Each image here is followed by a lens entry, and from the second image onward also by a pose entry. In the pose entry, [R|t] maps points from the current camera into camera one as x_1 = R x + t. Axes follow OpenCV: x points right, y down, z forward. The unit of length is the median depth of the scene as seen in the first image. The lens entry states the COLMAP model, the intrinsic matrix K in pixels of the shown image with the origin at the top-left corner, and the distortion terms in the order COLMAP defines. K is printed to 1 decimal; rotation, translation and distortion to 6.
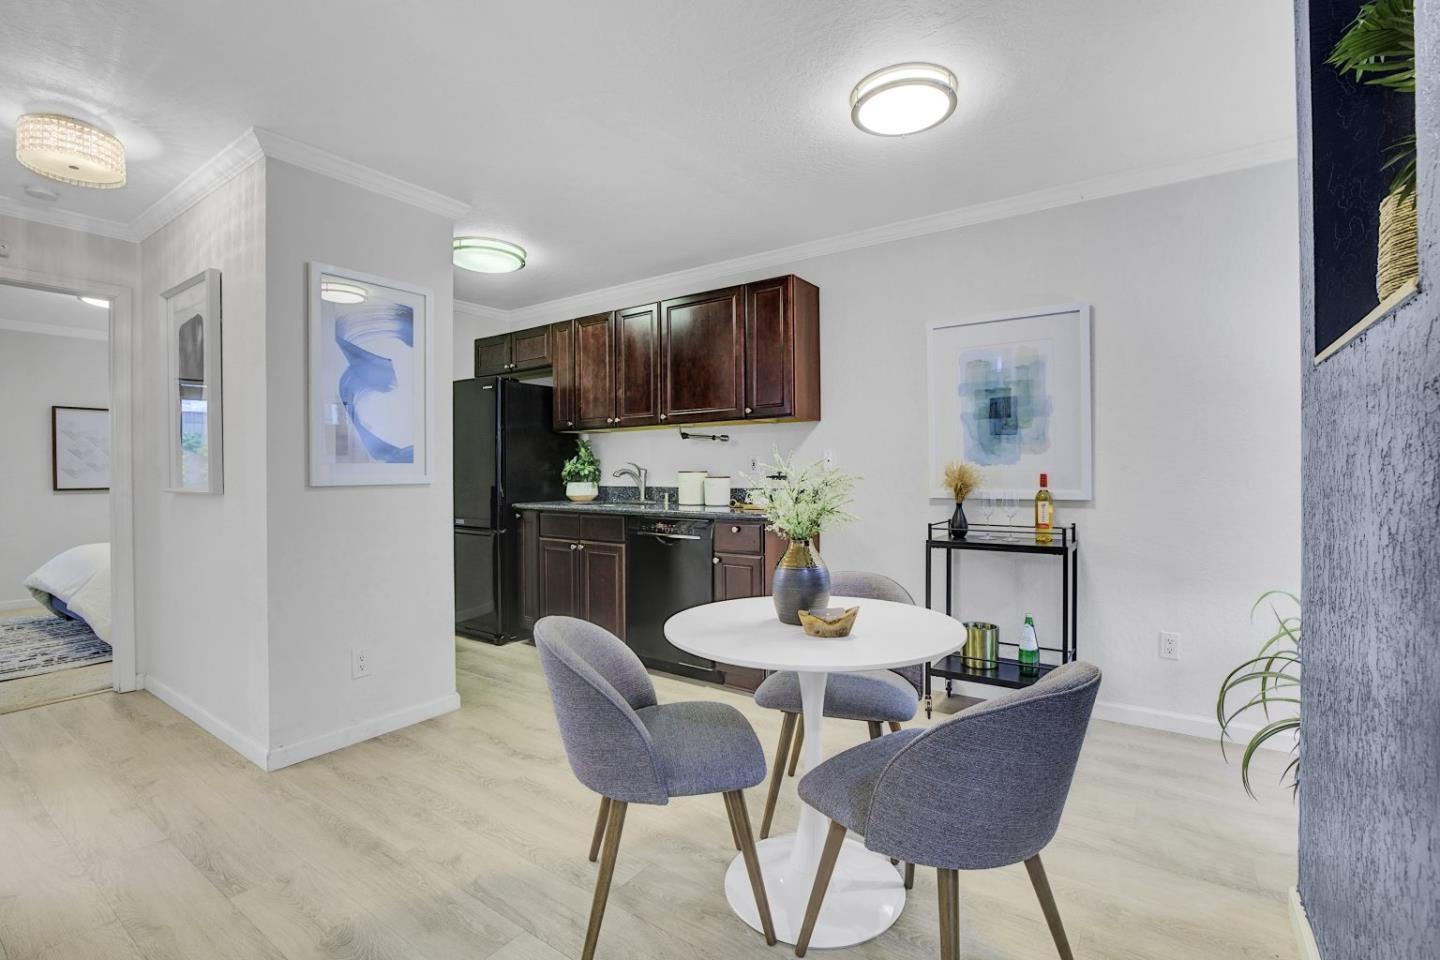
lens RADIAL K [[661.3, 0, 743.1], [0, 661.3, 477.1], [0, 0, 1]] dist [-0.031530, 0.011402]
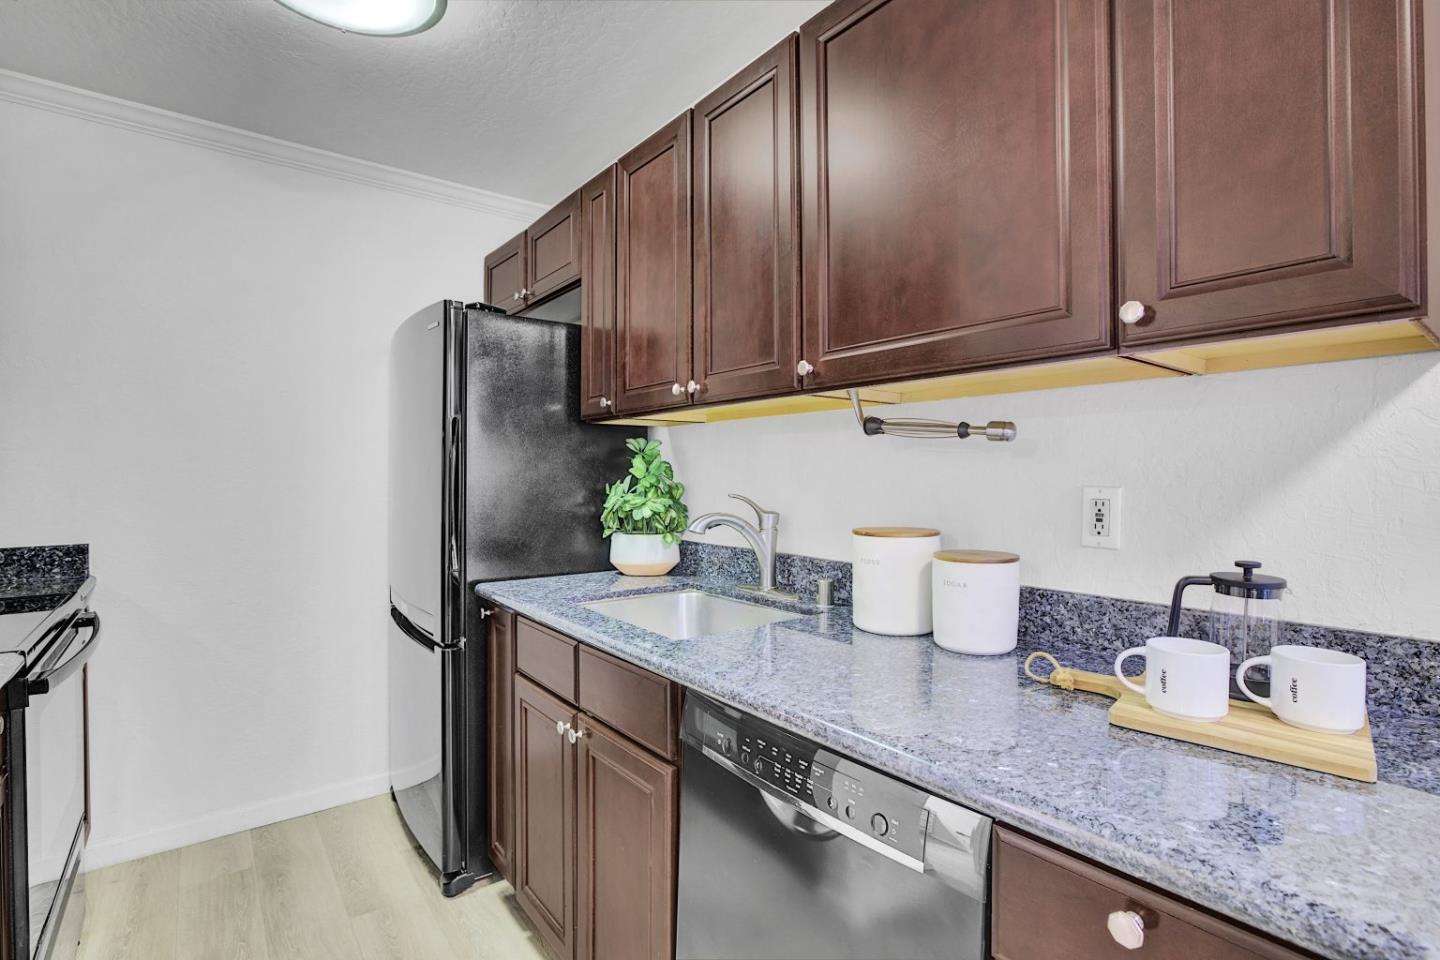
lens RADIAL K [[661.3, 0, 743.1], [0, 661.3, 477.1], [0, 0, 1]] dist [-0.031530, 0.011402]
pose [[0.955197, 0.009121, -0.295829, -0.047410], [-0.009588, 0.999954, -0.000127, -0.033023], [0.295814, 0.002958, 0.955241, 0.613564]]
